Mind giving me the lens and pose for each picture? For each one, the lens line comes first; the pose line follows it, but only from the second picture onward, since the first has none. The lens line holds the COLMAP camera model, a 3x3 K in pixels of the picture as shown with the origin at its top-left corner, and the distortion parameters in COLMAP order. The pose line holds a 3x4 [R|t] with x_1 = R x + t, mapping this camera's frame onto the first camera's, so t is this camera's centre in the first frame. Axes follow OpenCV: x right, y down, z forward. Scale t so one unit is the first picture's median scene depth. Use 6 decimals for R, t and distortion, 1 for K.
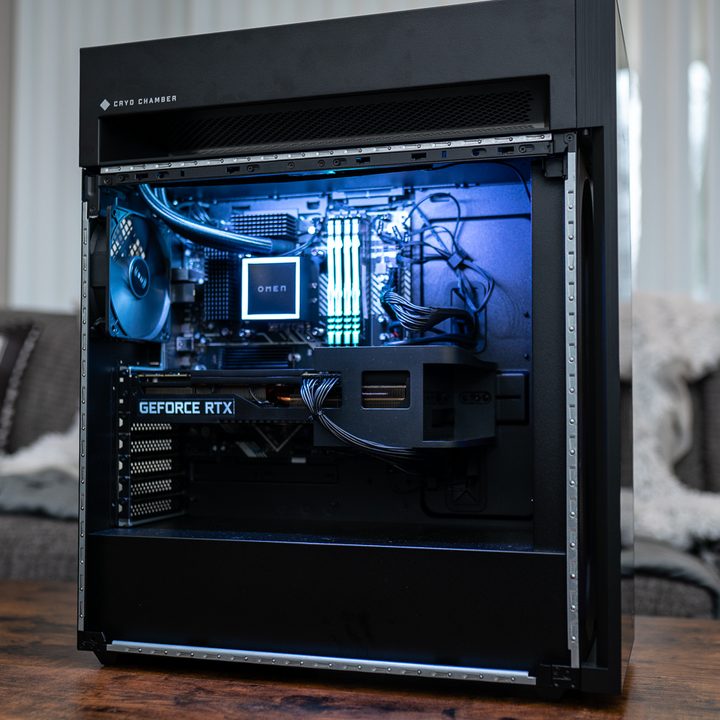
lens RADIAL K [[1075.7, 0, 360.0], [0, 1075.7, 360.0], [0, 0, 1]] dist [0.029768, 0.045486]
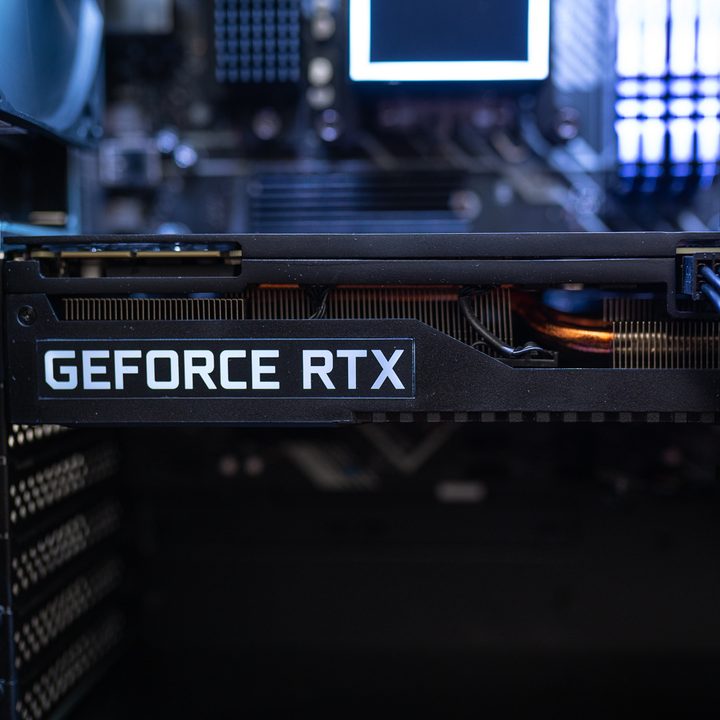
lens RADIAL K [[1075.7, 0, 360.0], [0, 1075.7, 360.0], [0, 0, 1]] dist [0.029768, 0.045486]
pose [[0.967704, -0.020058, 0.251289, -0.195816], [-0.005513, 0.994907, 0.100643, 0.013232], [-0.252028, -0.098778, 0.962666, 0.712172]]
